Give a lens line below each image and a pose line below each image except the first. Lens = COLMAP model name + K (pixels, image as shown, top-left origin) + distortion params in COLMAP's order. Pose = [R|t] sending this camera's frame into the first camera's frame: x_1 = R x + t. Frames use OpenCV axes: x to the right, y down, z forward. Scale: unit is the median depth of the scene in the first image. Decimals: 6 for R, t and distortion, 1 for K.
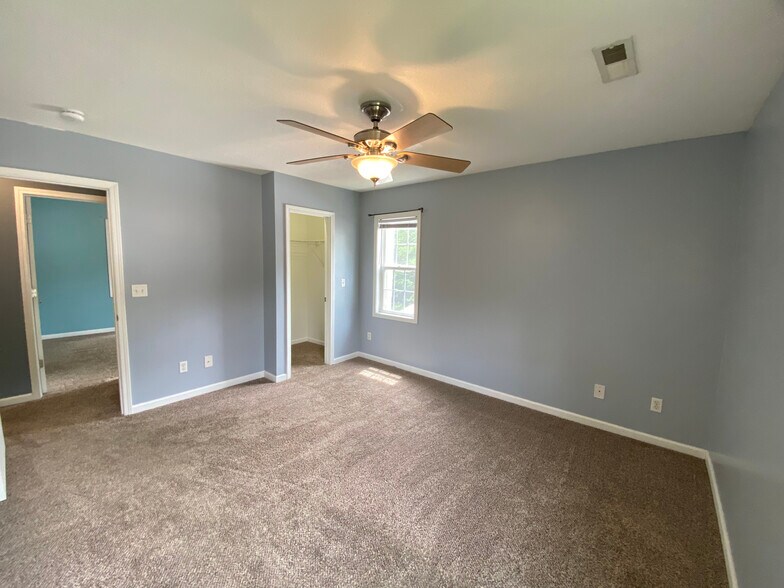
lens RADIAL K [[317.4, 0, 390.1], [0, 317.4, 292.6], [0, 0, 1]] dist [0.045223, -0.036009]
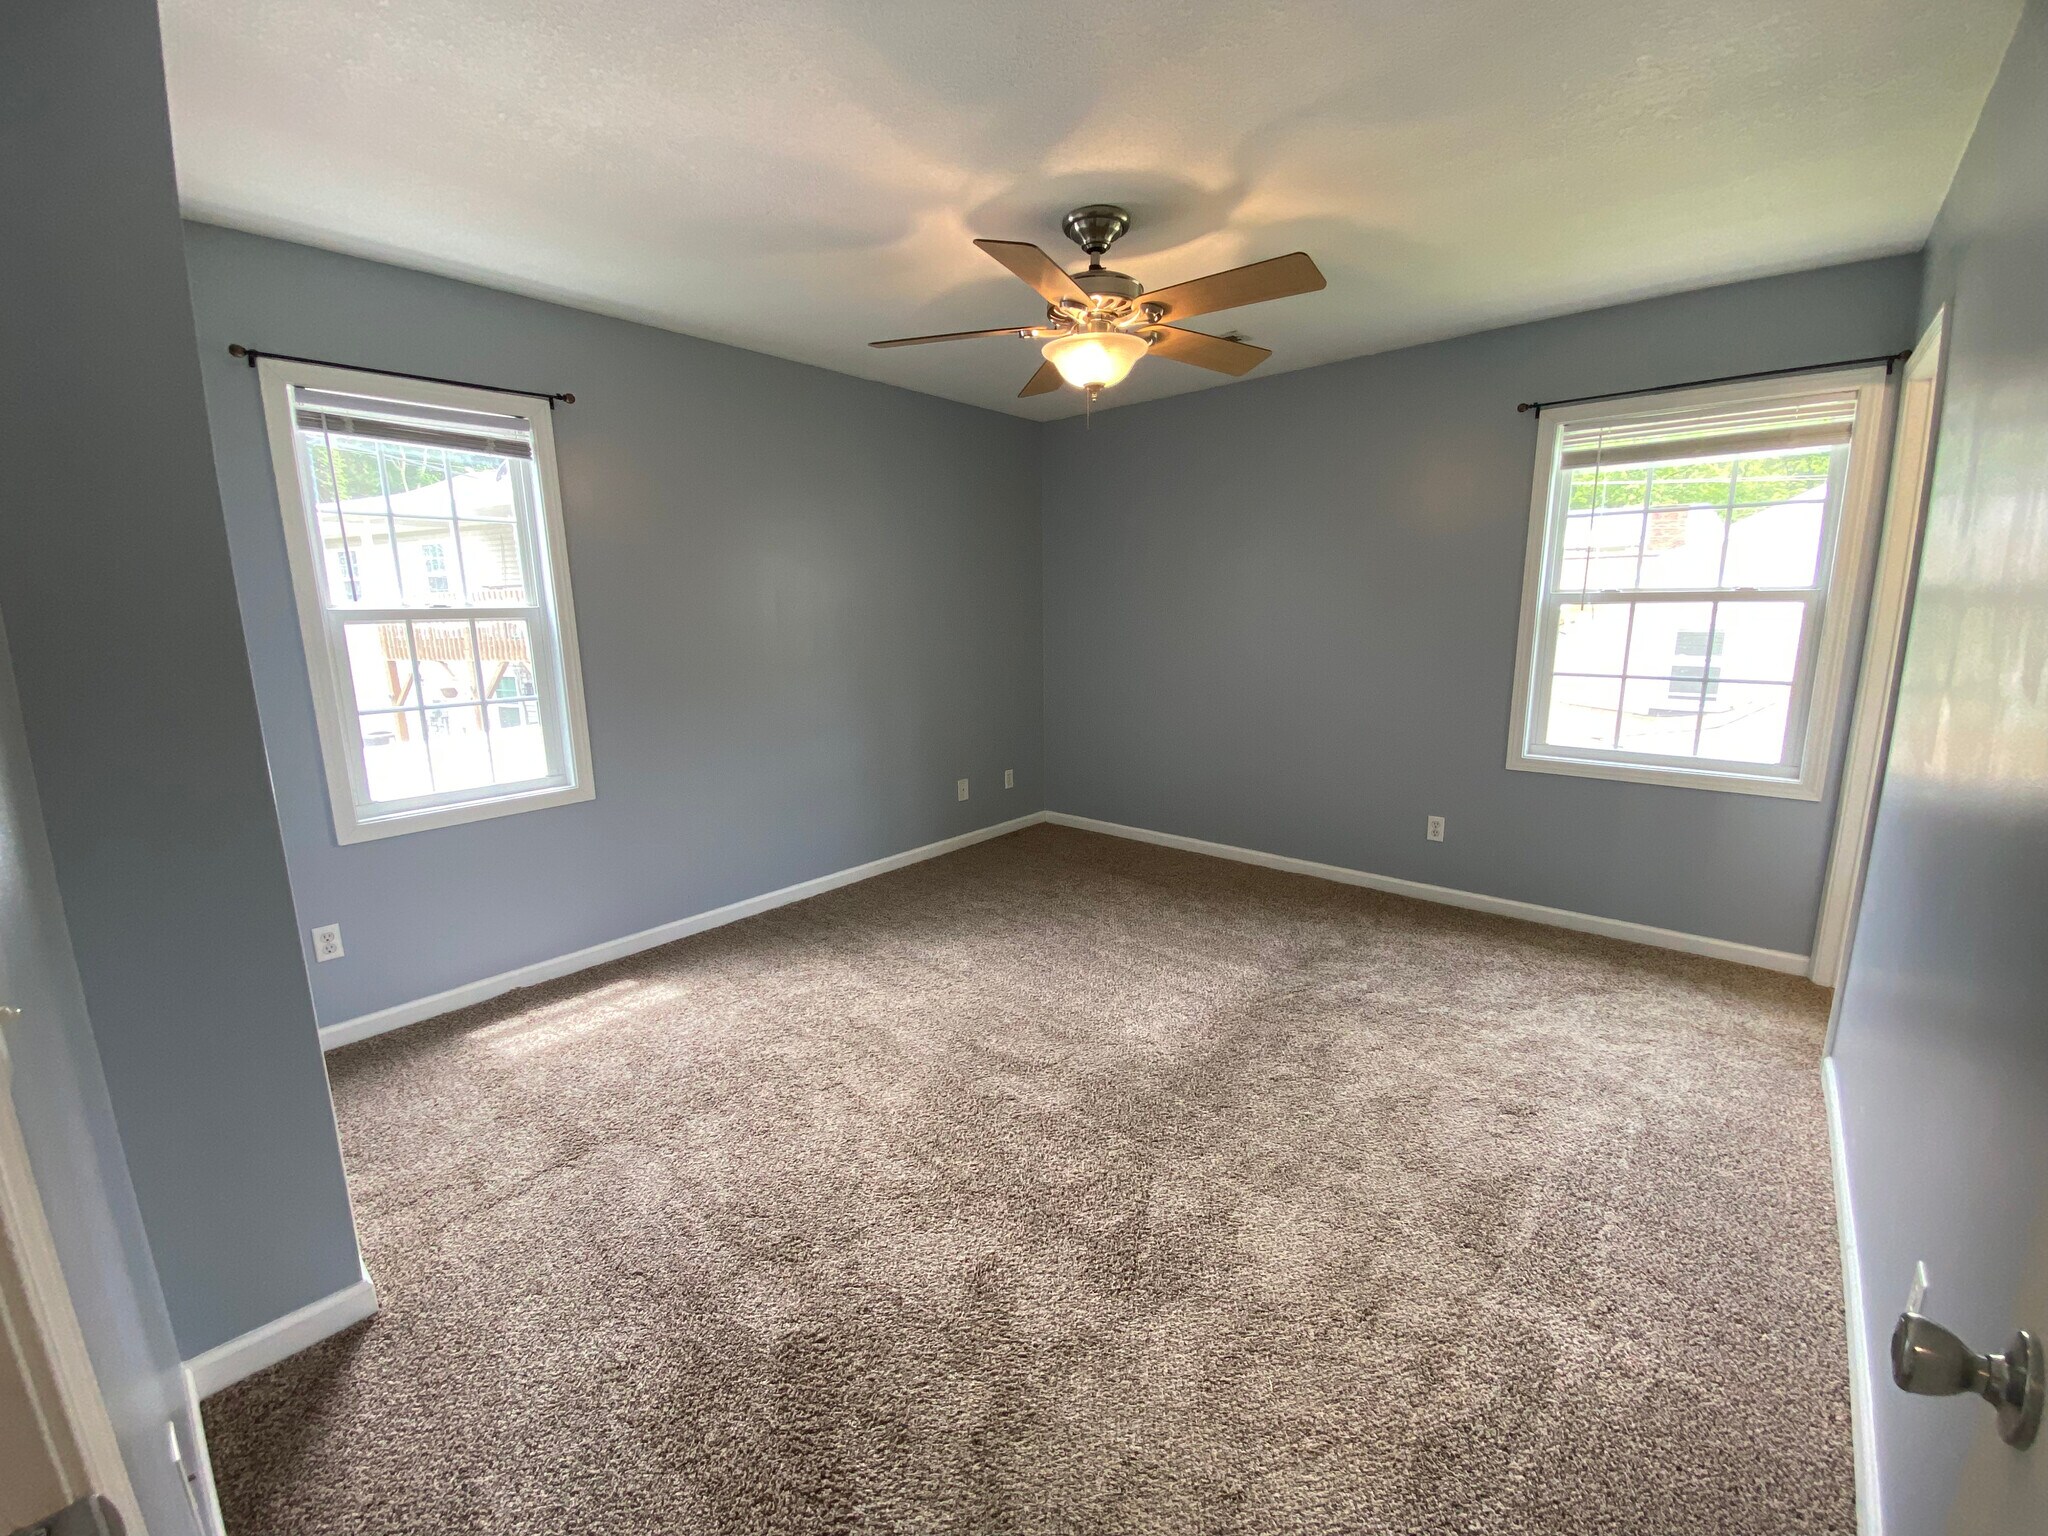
lens RADIAL K [[829.2, 0, 1019.0], [0, 829.2, 764.4], [0, 0, 1]] dist [0.045223, -0.036009]
pose [[0.015063, -0.204600, 0.978730, -0.724666], [0.116945, 0.972483, 0.201494, -0.047972], [-0.993024, 0.111423, 0.038576, 0.619616]]
